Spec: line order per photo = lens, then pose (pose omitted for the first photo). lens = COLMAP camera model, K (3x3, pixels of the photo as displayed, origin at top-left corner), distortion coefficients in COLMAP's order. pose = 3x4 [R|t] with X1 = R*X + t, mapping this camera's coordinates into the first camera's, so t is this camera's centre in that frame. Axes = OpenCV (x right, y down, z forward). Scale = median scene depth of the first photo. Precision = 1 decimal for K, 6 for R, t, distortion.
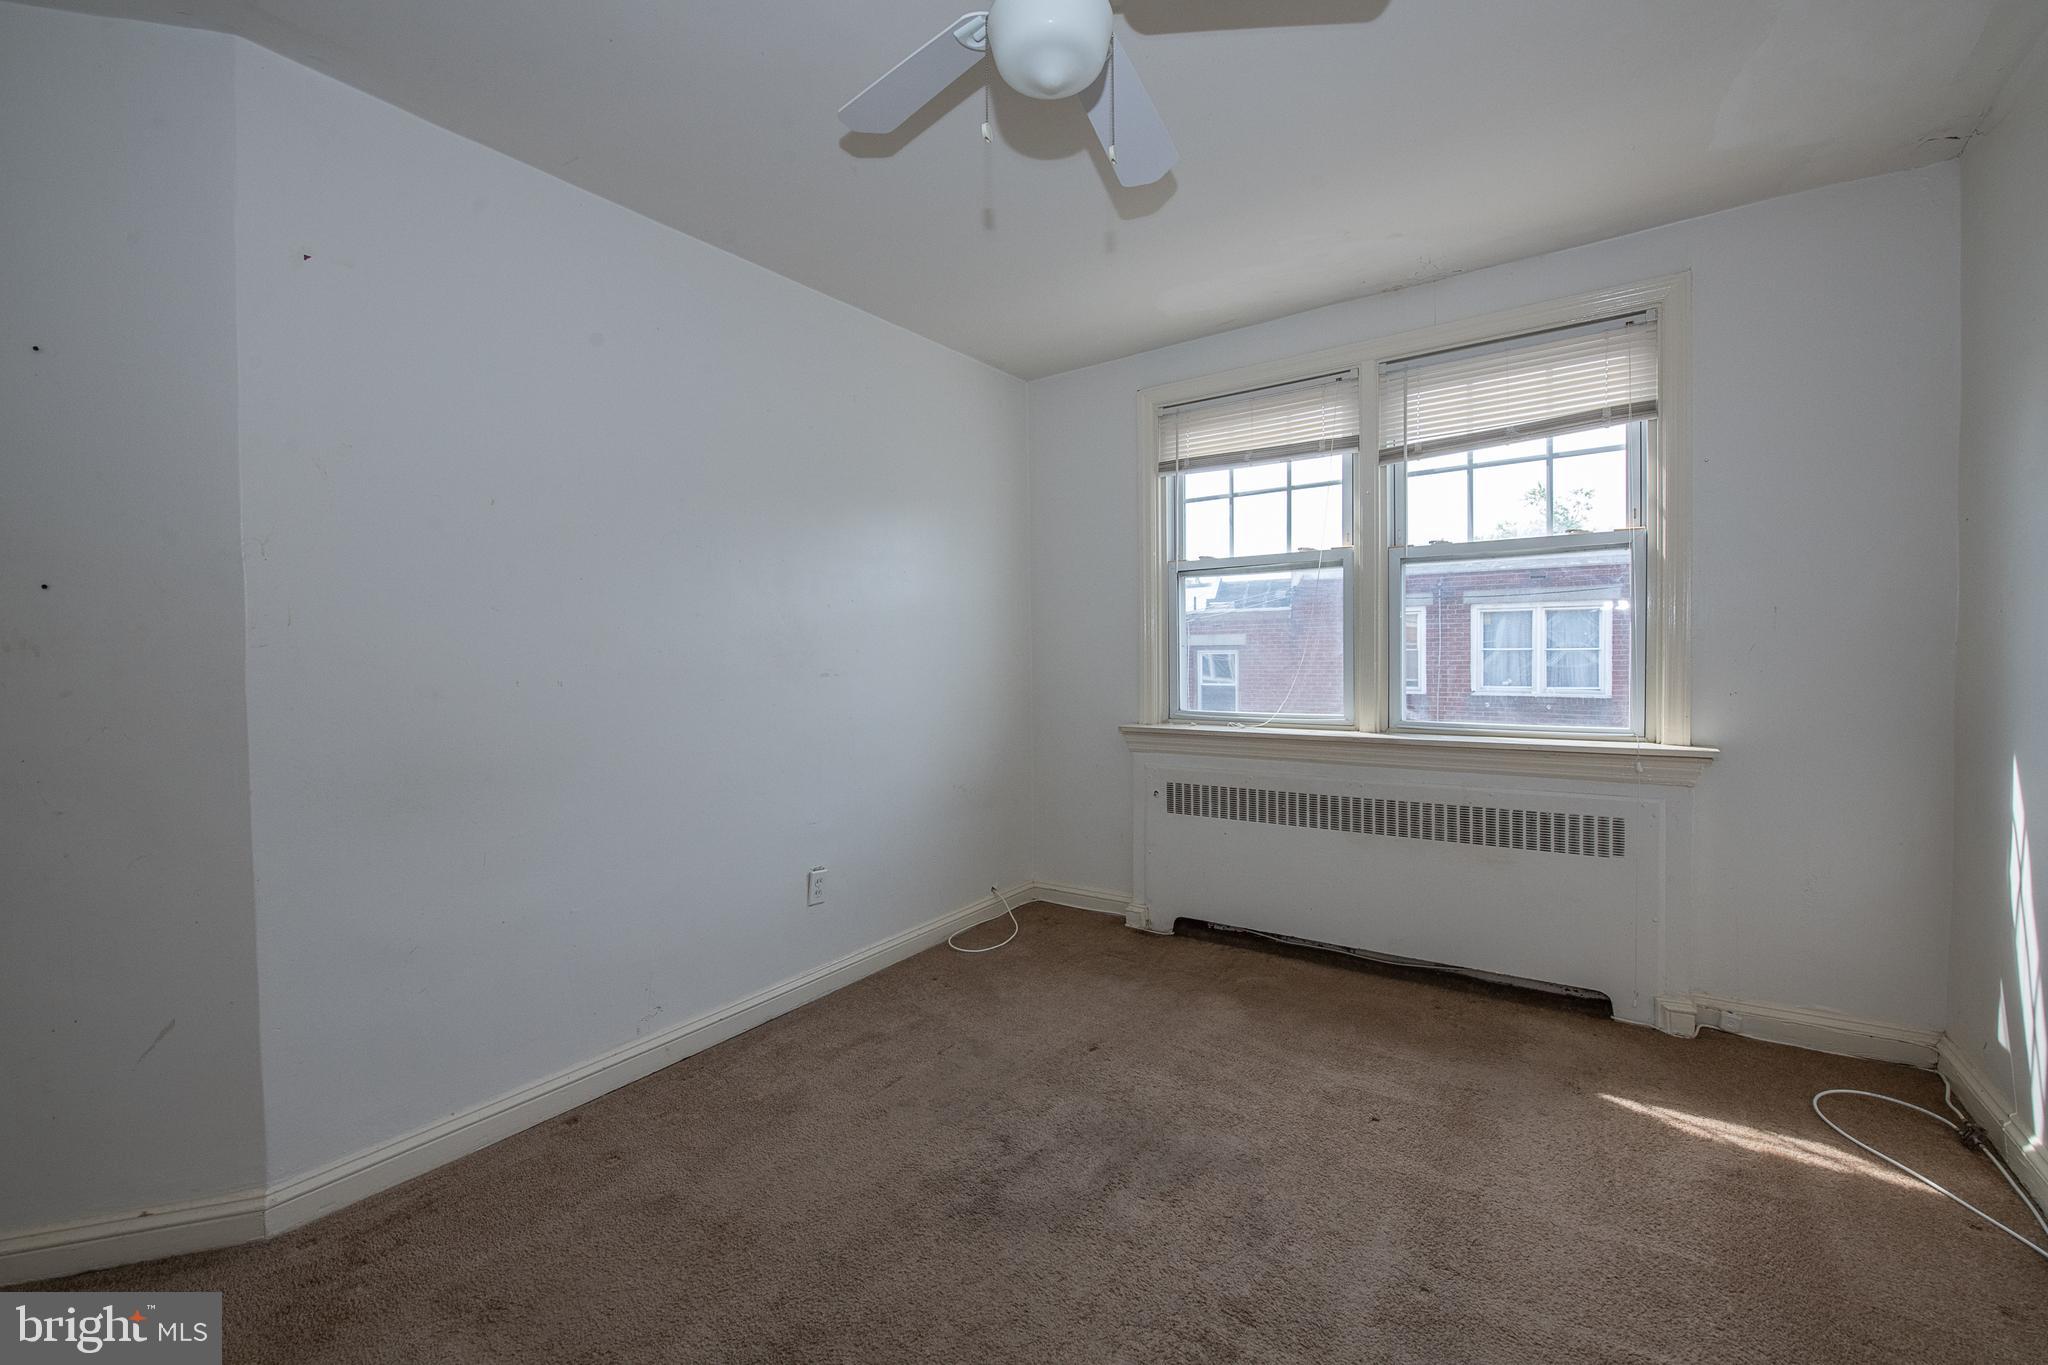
lens RADIAL K [[814.6, 0, 1028.9], [0, 814.6, 672.8], [0, 0, 1]] dist [-0.010402, -0.005848]
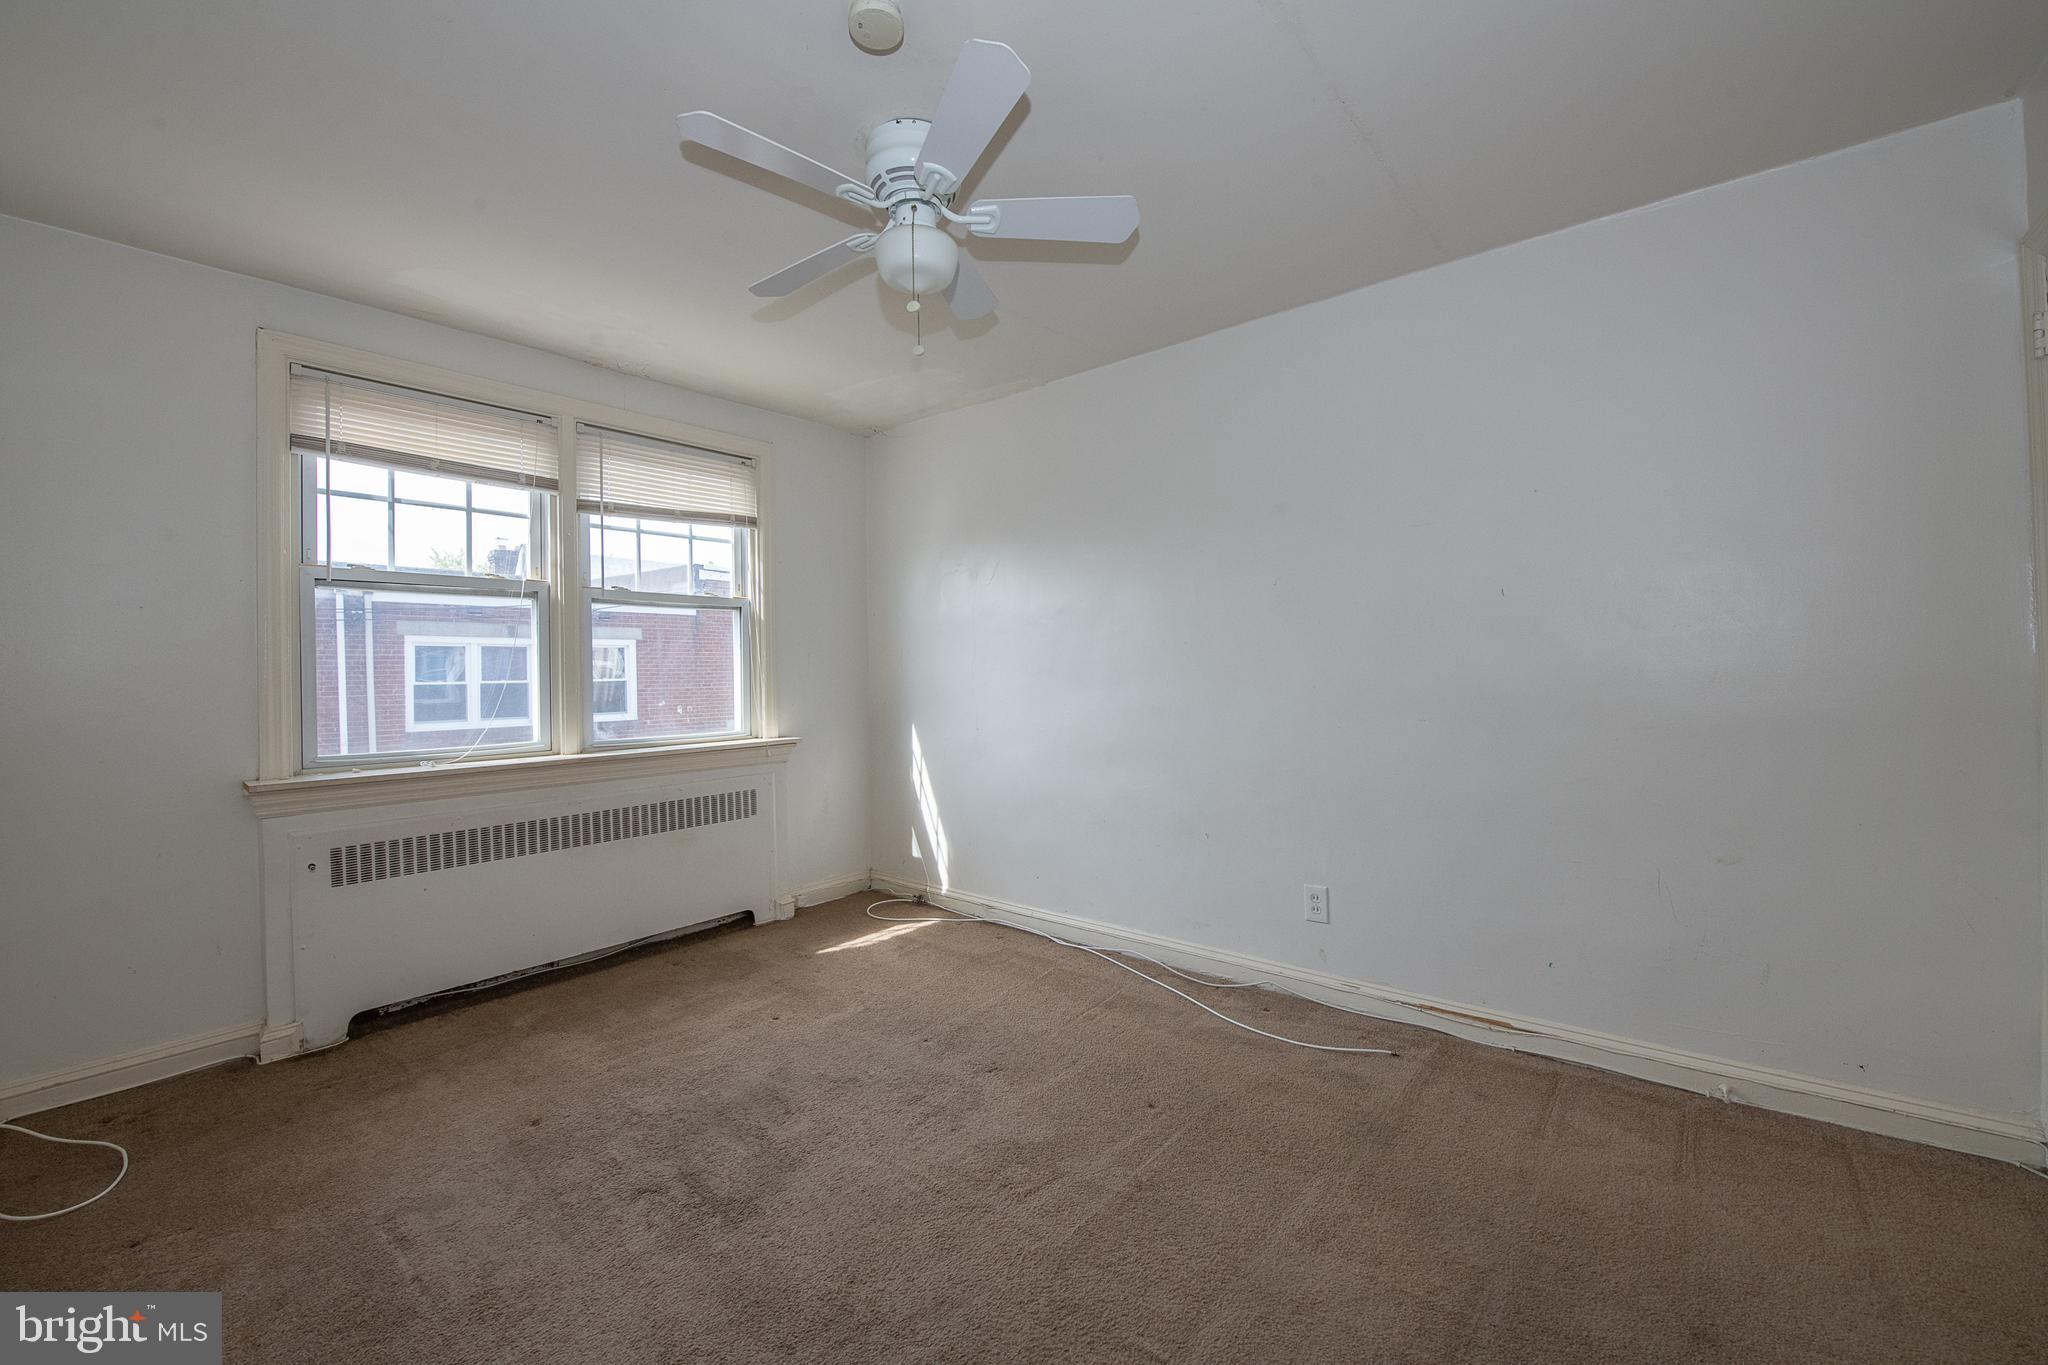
lens RADIAL K [[814.6, 0, 1028.9], [0, 814.6, 672.8], [0, 0, 1]] dist [-0.010402, -0.005848]
pose [[0.076999, 0.009187, 0.996989, -0.625220], [0.035708, 0.999291, -0.011966, -0.000780], [-0.996392, 0.036522, 0.076616, 0.305914]]
